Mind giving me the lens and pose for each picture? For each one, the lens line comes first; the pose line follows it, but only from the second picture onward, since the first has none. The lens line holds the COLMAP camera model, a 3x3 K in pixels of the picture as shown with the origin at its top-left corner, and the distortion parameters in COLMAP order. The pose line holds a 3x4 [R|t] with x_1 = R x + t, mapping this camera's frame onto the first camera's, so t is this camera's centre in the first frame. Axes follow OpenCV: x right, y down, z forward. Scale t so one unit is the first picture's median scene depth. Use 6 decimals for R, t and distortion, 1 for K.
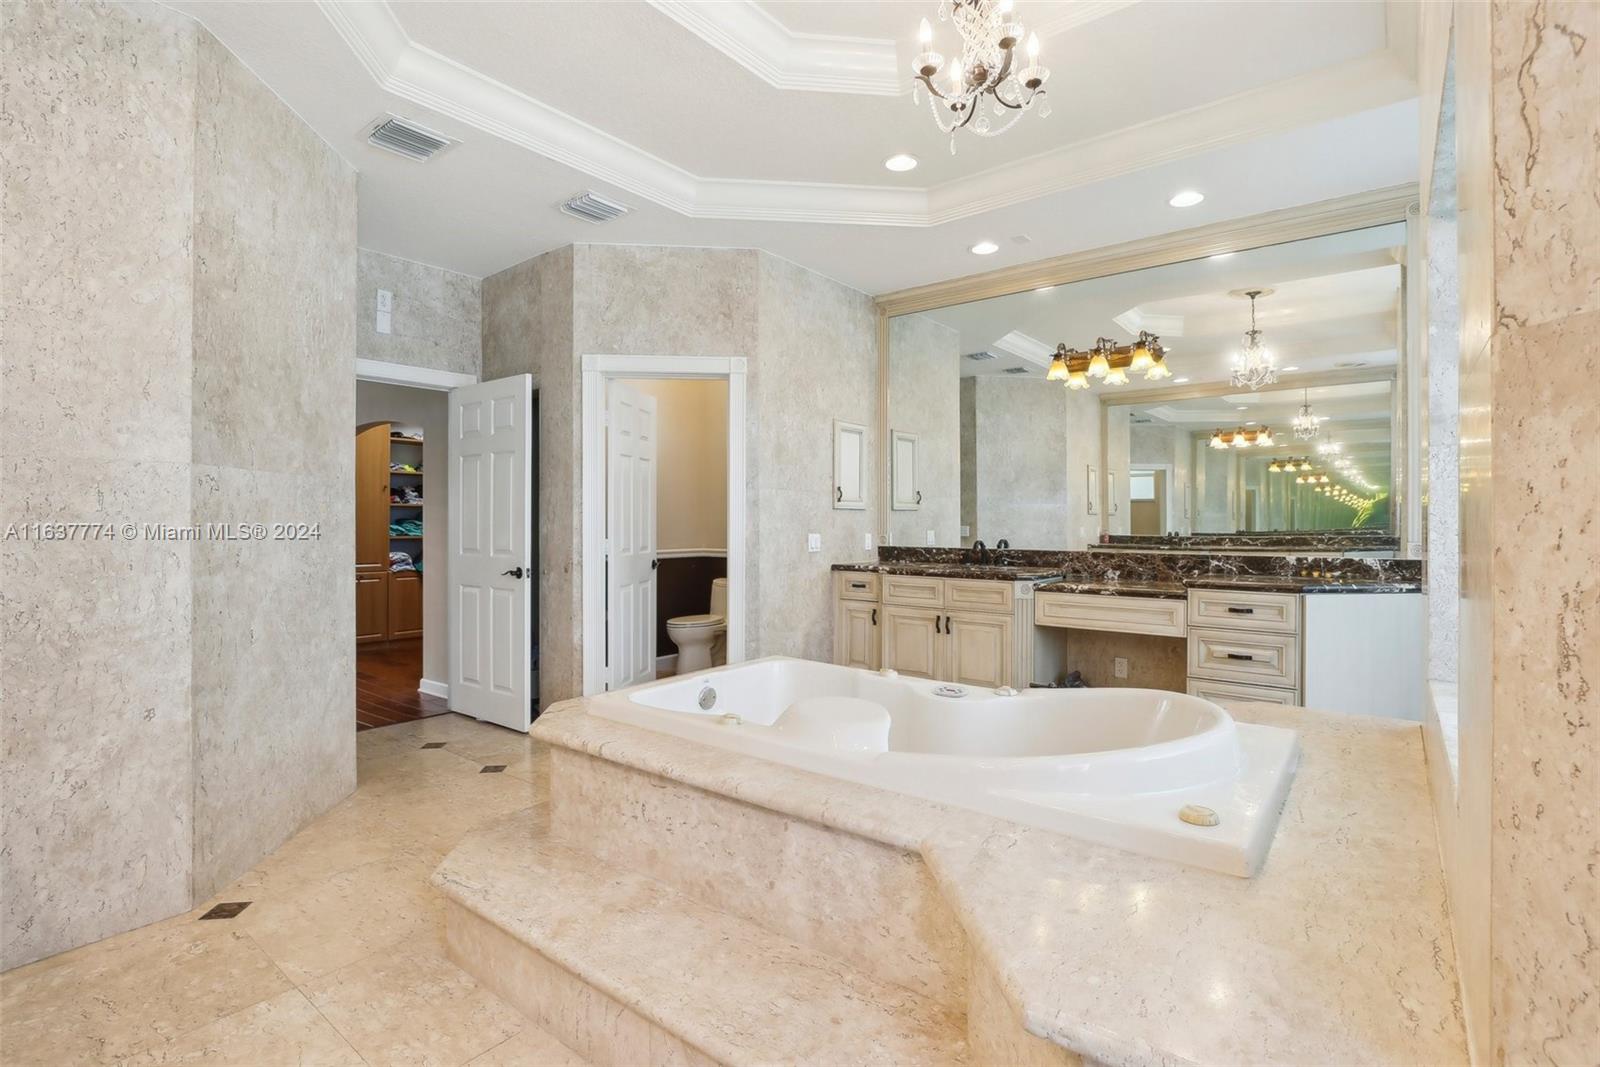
lens RADIAL K [[755.1, 0, 815.4], [0, 755.1, 522.9], [0, 0, 1]] dist [-0.033880, 0.008485]
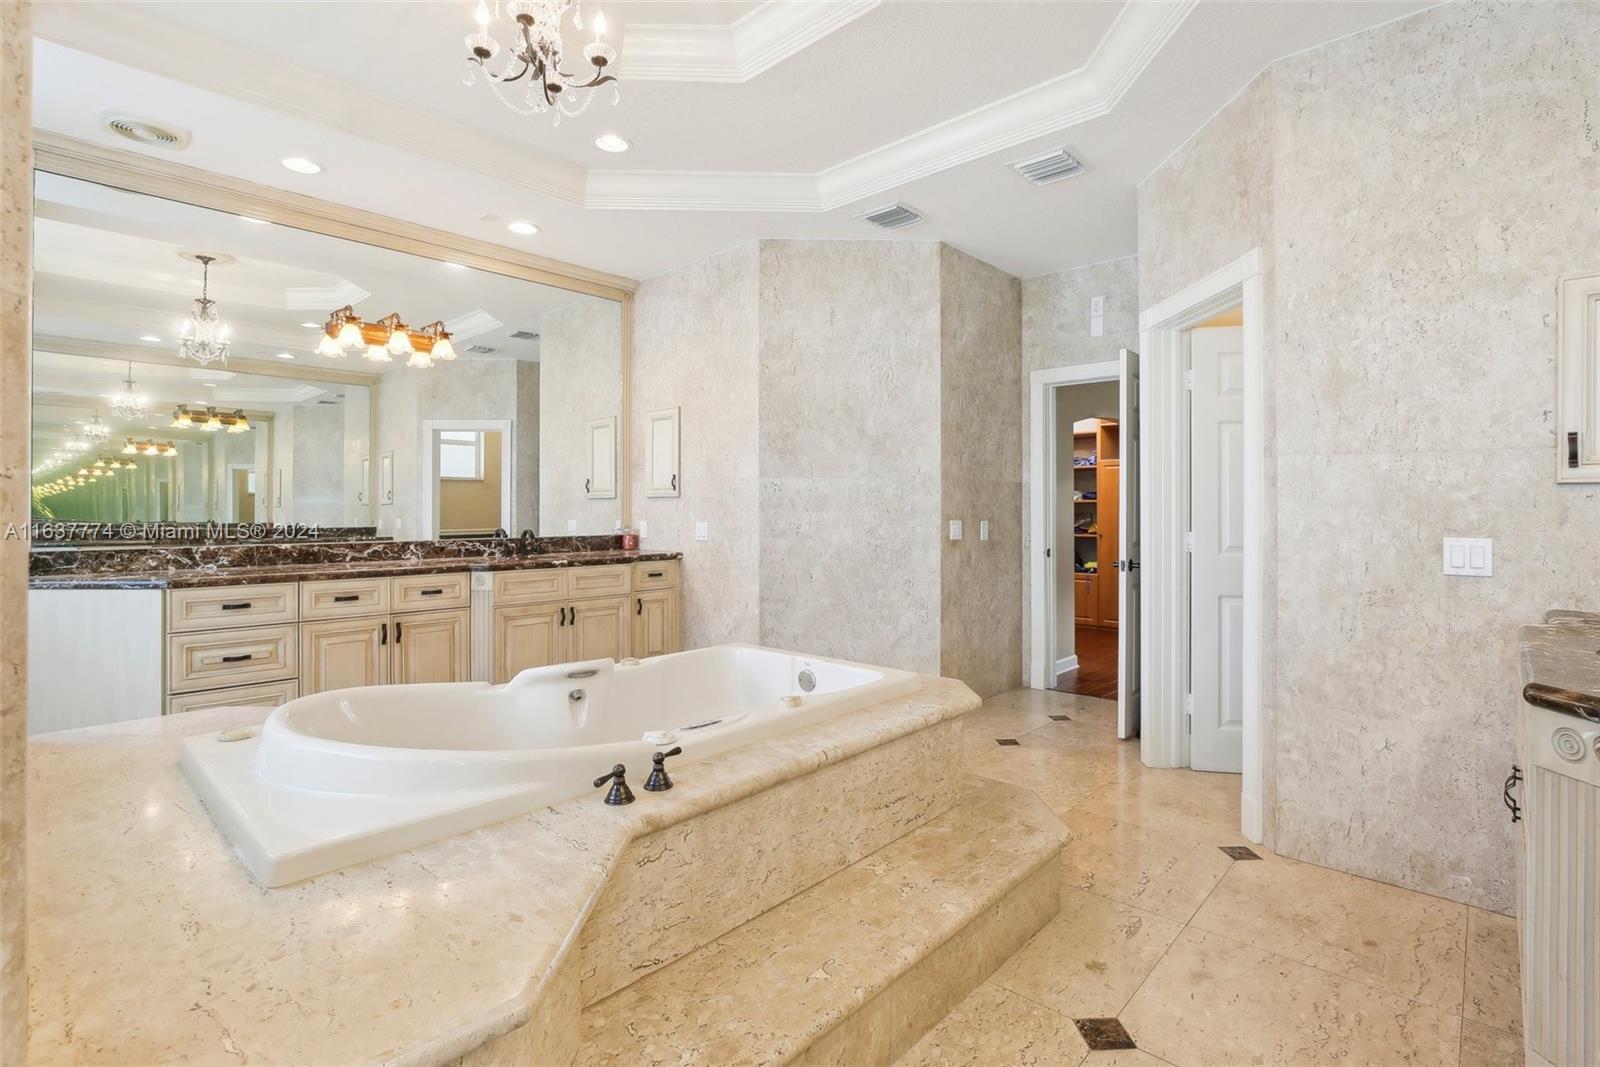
lens RADIAL K [[756.4, 0, 803.7], [0, 756.4, 508.8], [0, 0, 1]] dist [-0.030479, 0.000270]
pose [[-0.094954, 0.001583, -0.995480, 0.644205], [-0.006316, 0.999978, 0.002193, -0.003417], [0.995462, 0.006496, -0.094942, 0.791689]]
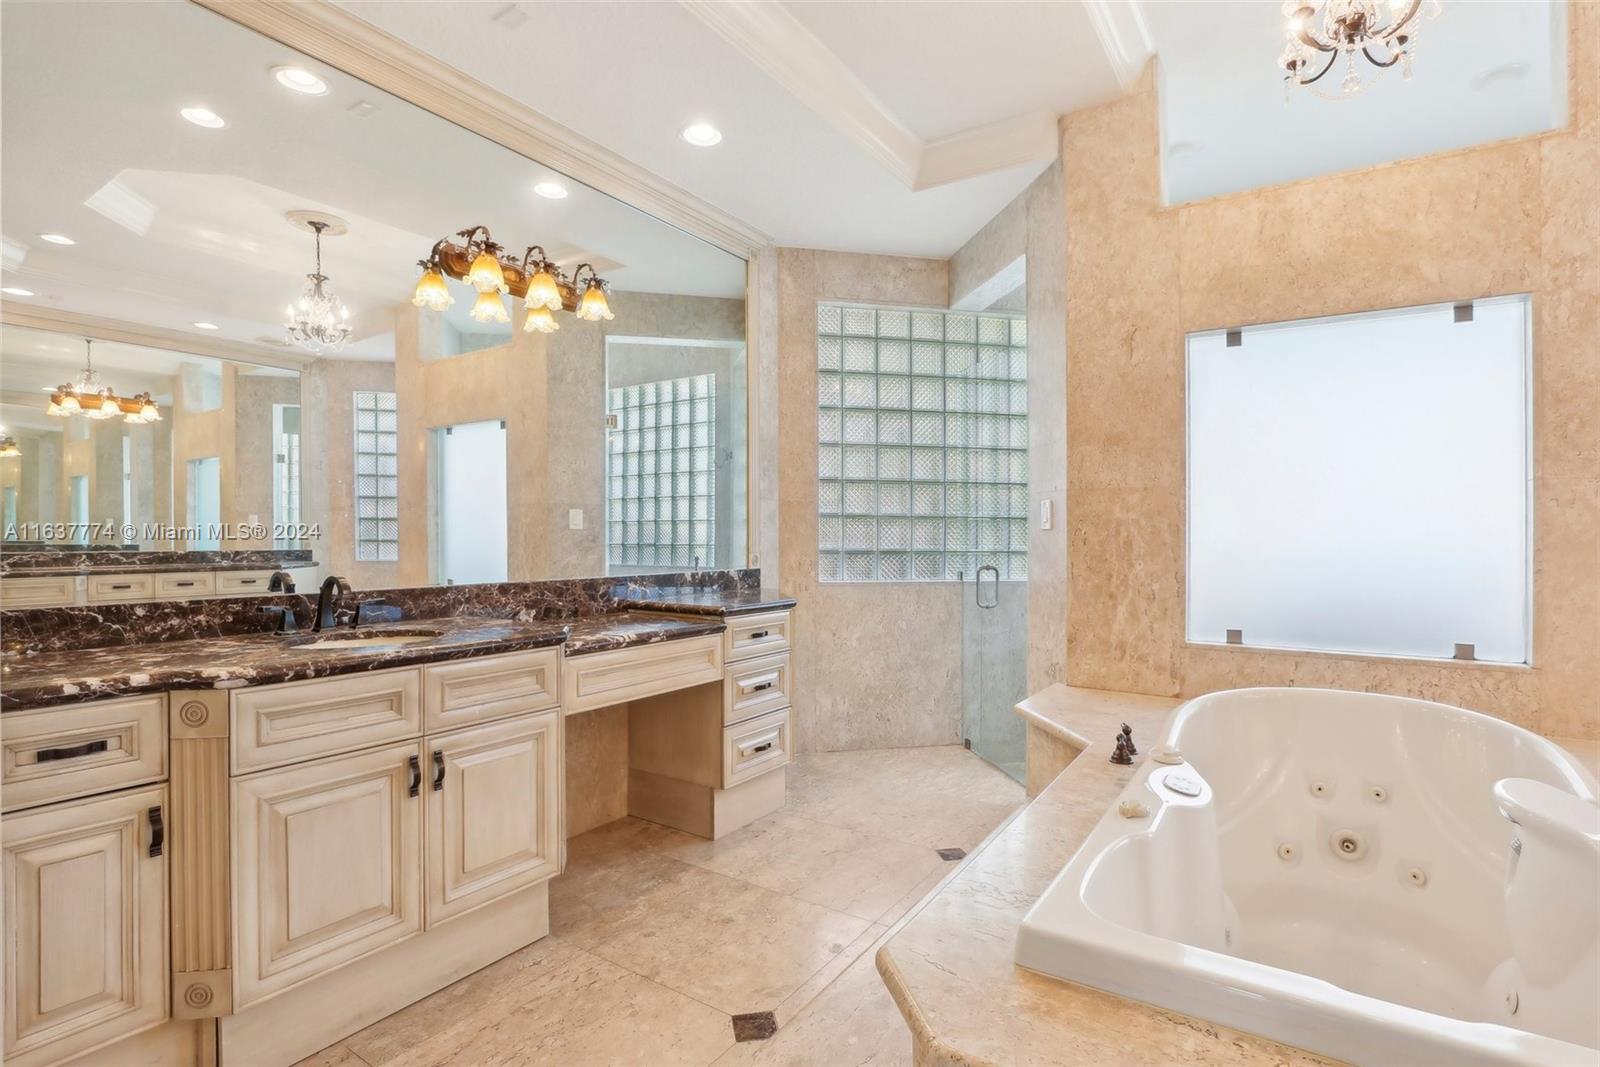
lens RADIAL K [[778.3, 0, 817.1], [0, 778.3, 528.9], [0, 0, 1]] dist [-0.039910, 0.010431]
pose [[-0.072954, 0.005144, 0.997322, -0.335038], [0.000549, 0.999987, -0.005117, -0.003714], [-0.997335, 0.000174, -0.072956, 0.933853]]
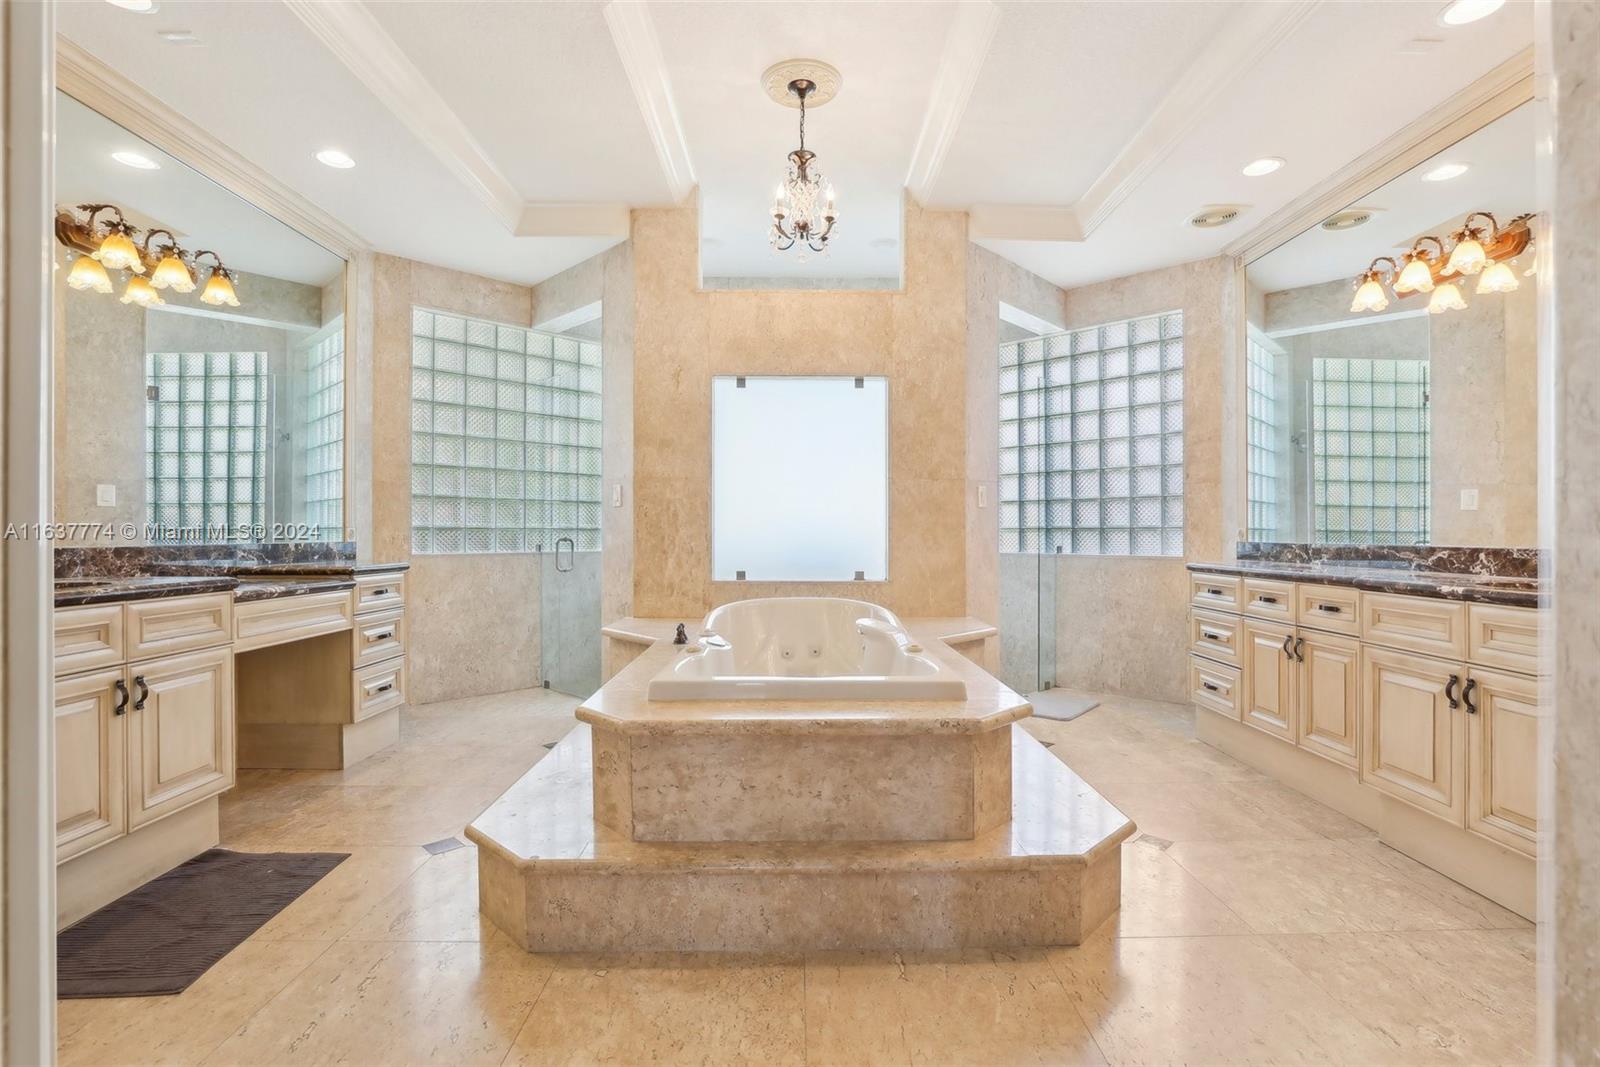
lens RADIAL K [[755.1, 0, 815.4], [0, 755.1, 522.9], [0, 0, 1]] dist [-0.033880, 0.008485]
pose [[-0.623008, 0.010028, 0.782151, -0.581641], [0.003521, 0.999944, -0.010016, 0.031129], [-0.782207, -0.003486, -0.623008, 1.097970]]
